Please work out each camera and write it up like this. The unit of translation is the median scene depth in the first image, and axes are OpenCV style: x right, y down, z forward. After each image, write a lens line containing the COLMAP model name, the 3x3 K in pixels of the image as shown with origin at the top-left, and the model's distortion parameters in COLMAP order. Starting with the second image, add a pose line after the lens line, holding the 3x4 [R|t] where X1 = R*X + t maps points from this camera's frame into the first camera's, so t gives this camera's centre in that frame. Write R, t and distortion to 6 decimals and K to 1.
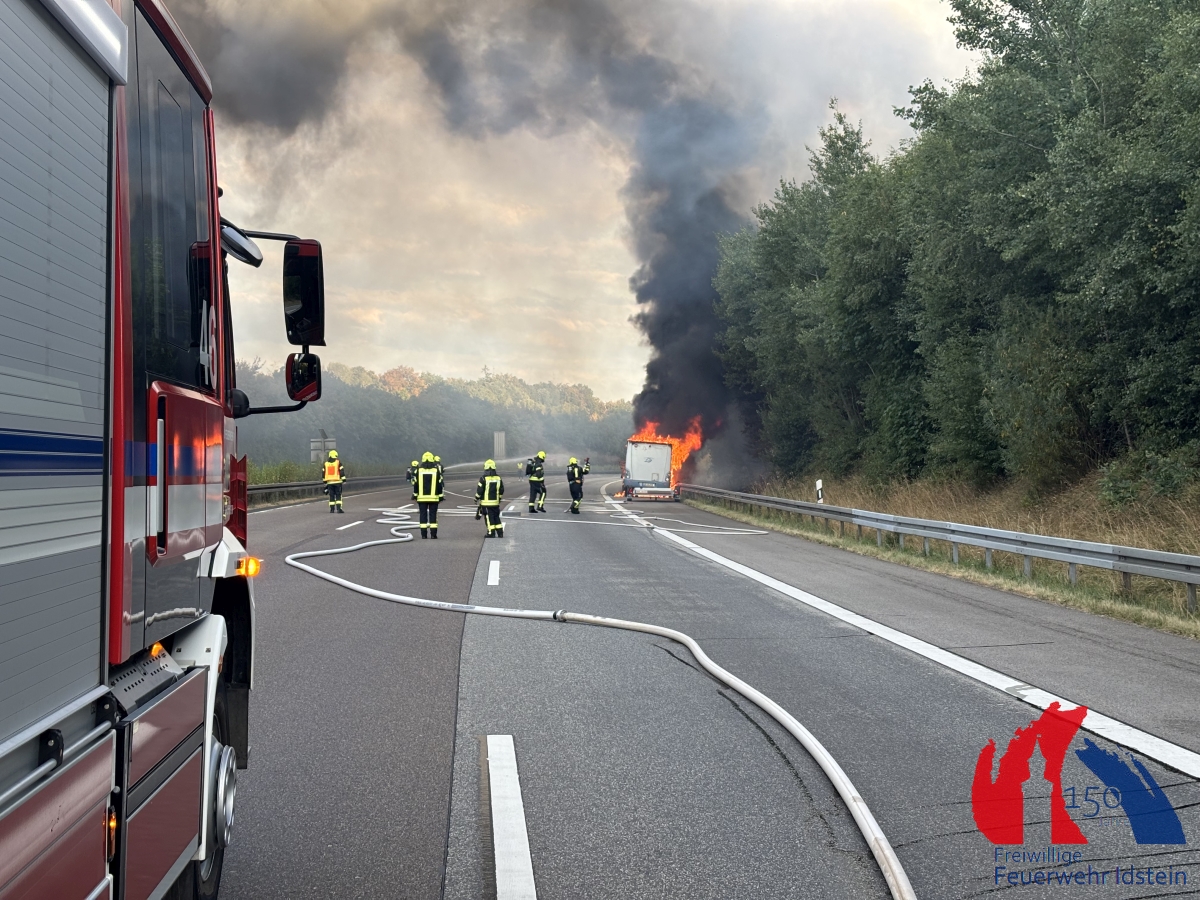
lens RADIAL K [[1787.7, 0, 600.0], [0, 1787.7, 450.0], [0, 0, 1]] dist [0.106607, -0.021639]
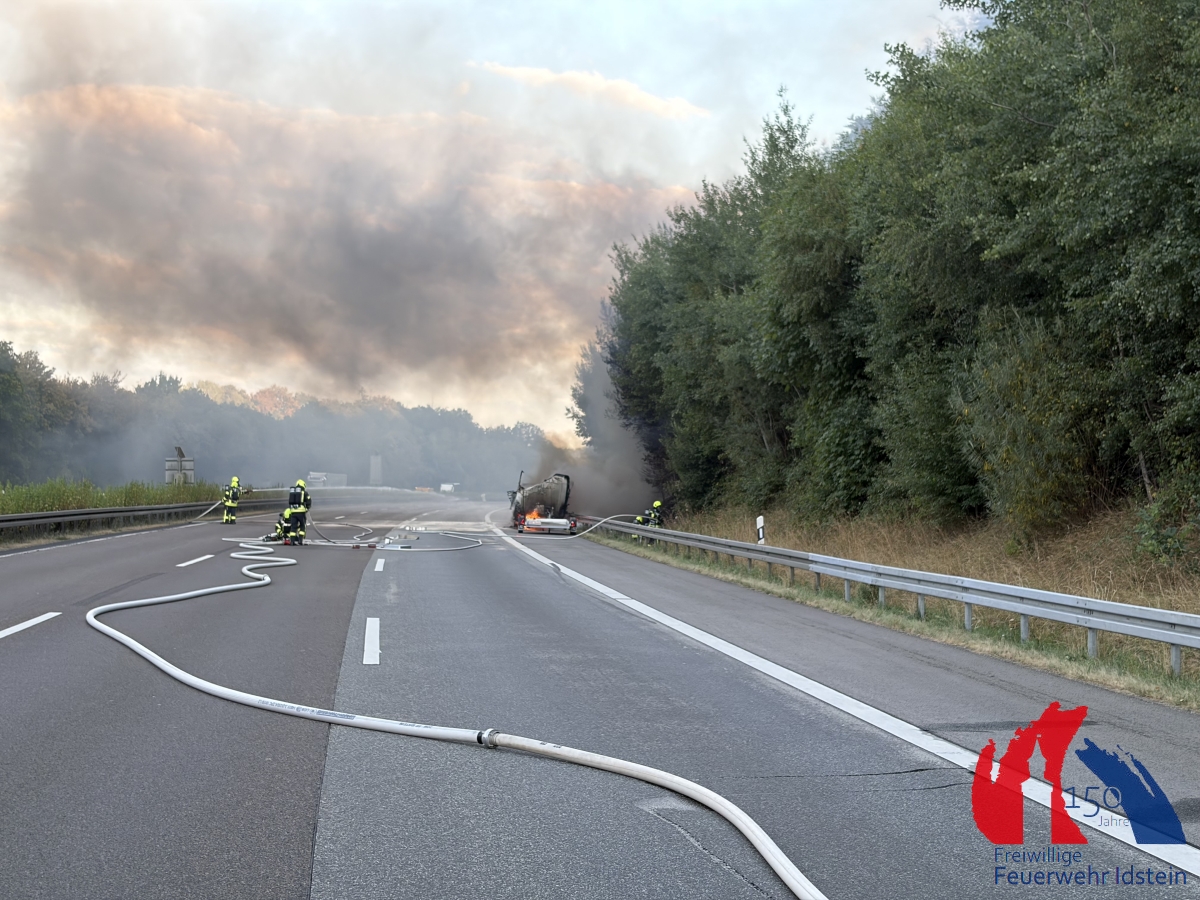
lens RADIAL K [[1787.5, 0, 600.0], [0, 1787.5, 450.0], [0, 0, 1]] dist [0.109183, 0.001978]
pose [[0.997414, 0.020769, 0.068811, -0.010326], [-0.019706, 0.999677, -0.016078, 0.000440], [-0.069122, 0.014680, 0.997500, 0.146157]]
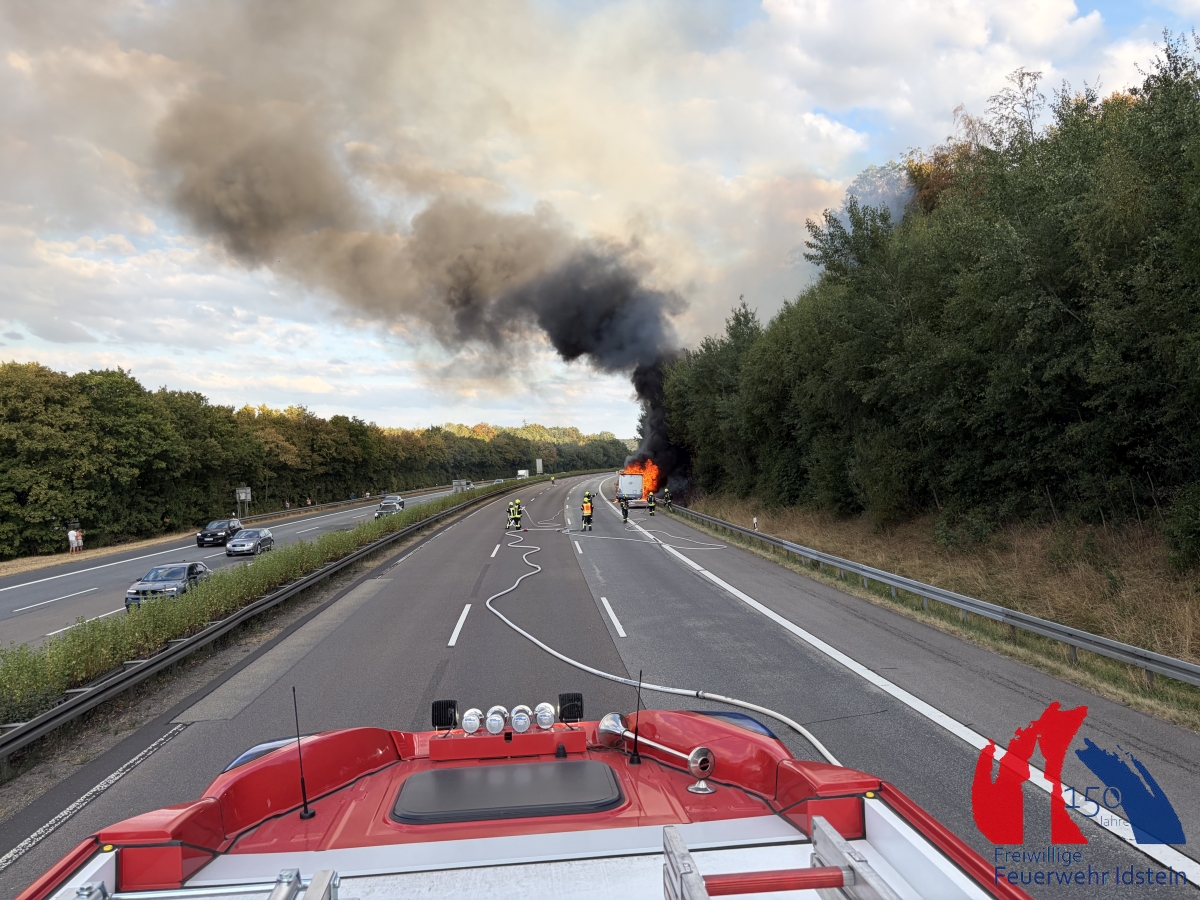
lens RADIAL K [[899.8, 0, 605.8], [0, 899.8, 454.2], [0, 0, 1]] dist [0.038540, -0.038045]
pose [[0.998584, -0.044184, 0.029639, -0.047928], [0.044189, 0.999023, 0.000476, -0.049544], [-0.029631, 0.000835, 0.999561, 0.078929]]
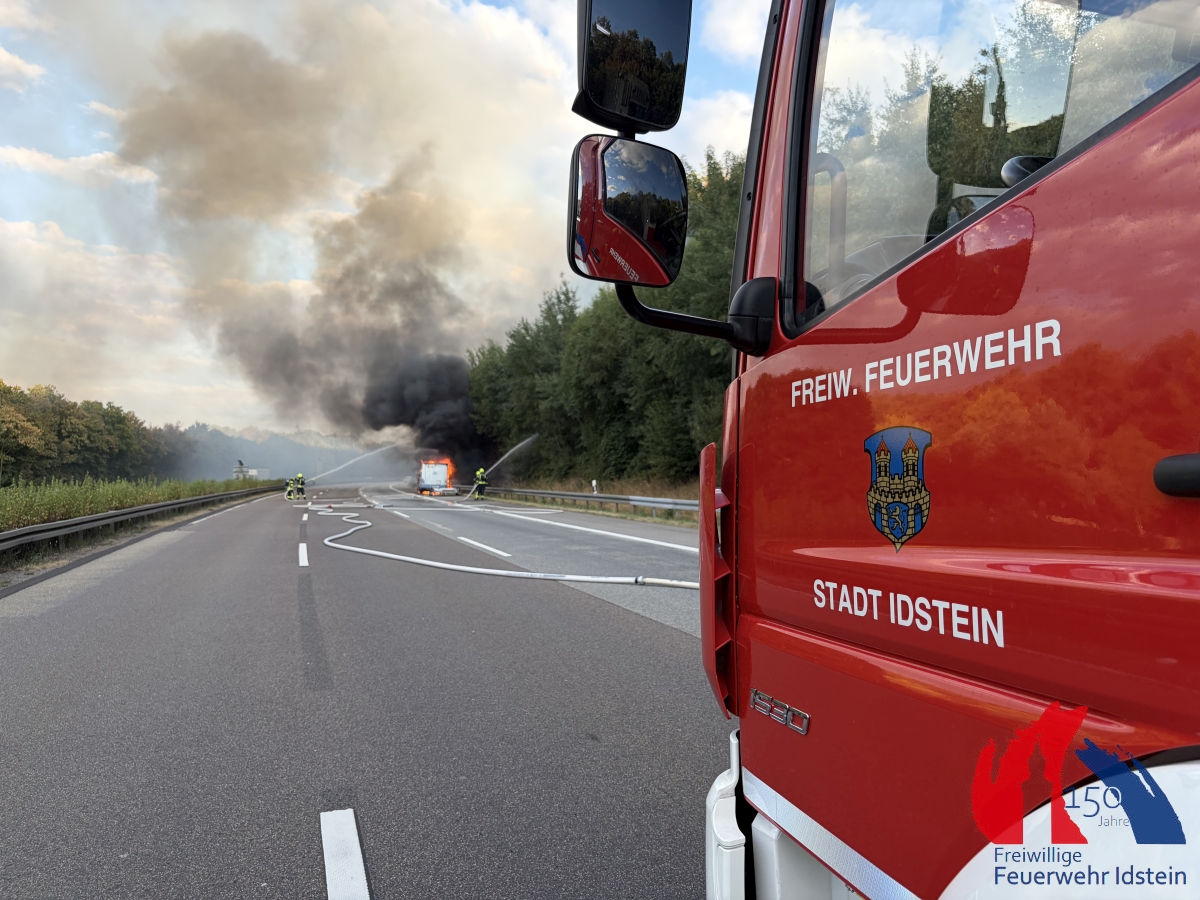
lens RADIAL K [[893.4, 0, 600.0], [0, 893.4, 450.0], [0, 0, 1]] dist [0.075320, -0.109053]
pose [[0.964535, -0.018578, 0.263300, -0.092632], [0.023492, 0.999603, -0.015526, 0.000384], [-0.262907, 0.021160, 0.964589, 0.132117]]
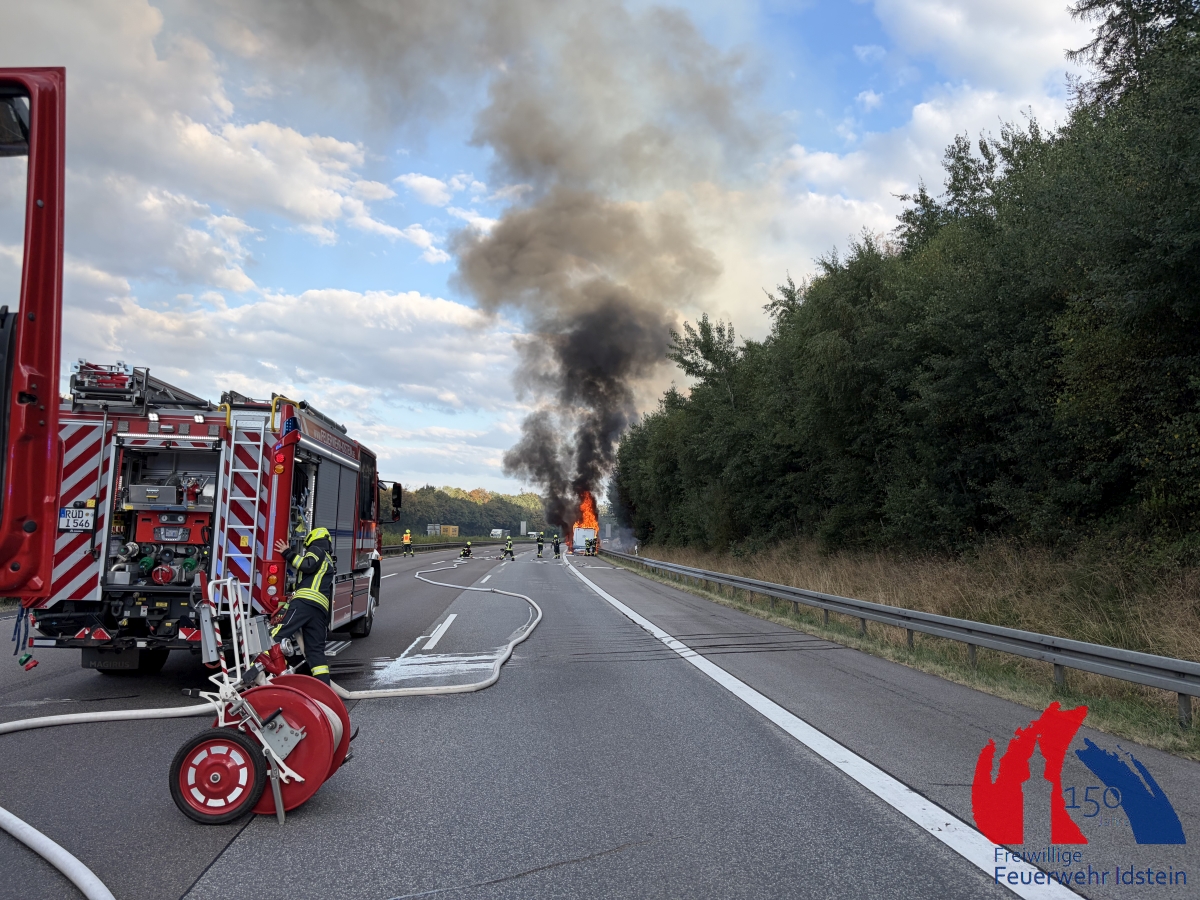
lens RADIAL K [[899.8, 0, 605.8], [0, 899.8, 454.2], [0, 0, 1]] dist [0.038540, -0.038045]
pose [[0.999453, 0.021281, 0.025312, 0.043876], [-0.019039, 0.996136, -0.085740, -0.001611], [-0.027039, 0.085211, 0.995996, -0.184457]]
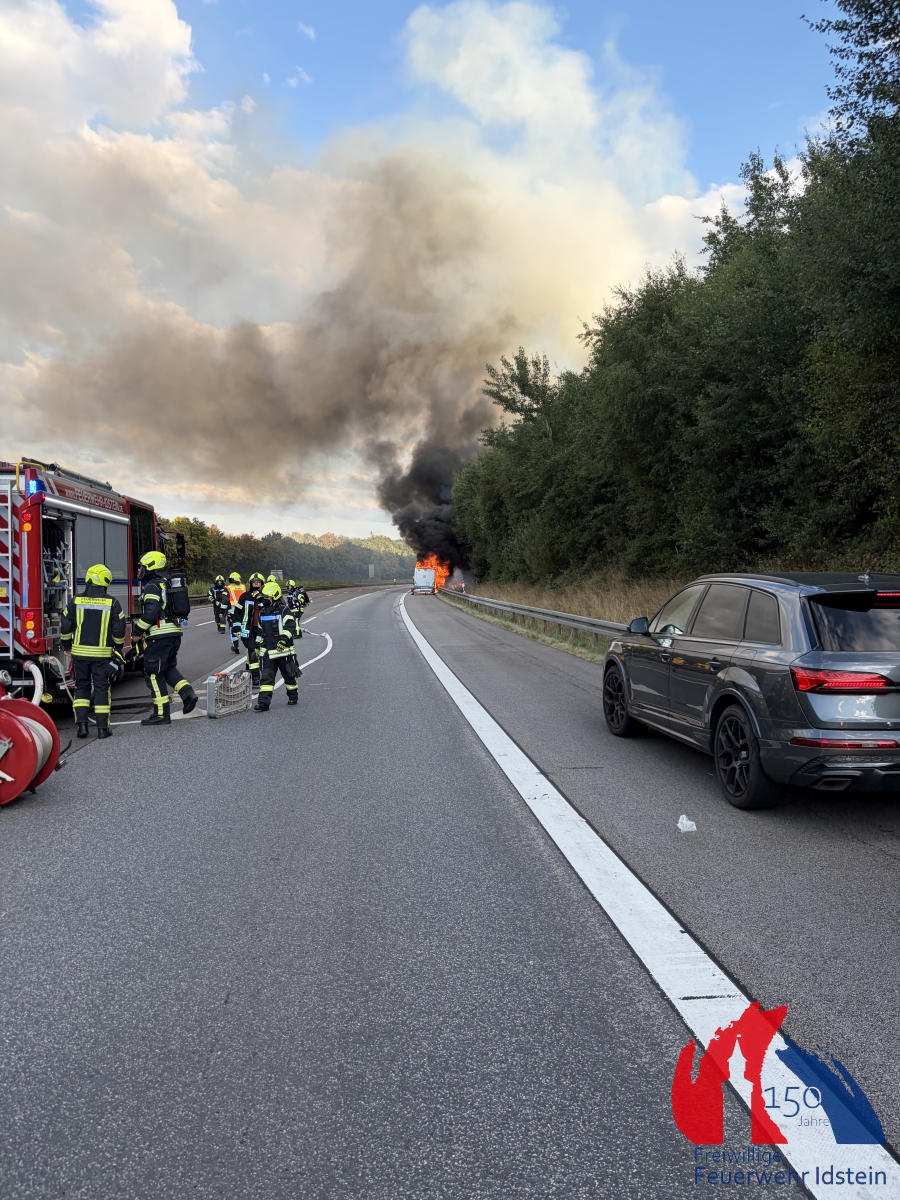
lens RADIAL K [[902.8, 0, 450.0], [0, 902.8, 600.0], [0, 0, 1]] dist [0.009915, -0.004368]
pose [[0.999585, -0.025074, 0.014193, 0.077597], [0.024605, 0.999176, 0.032273, -0.000689], [-0.014991, -0.031911, 0.999378, -0.208401]]
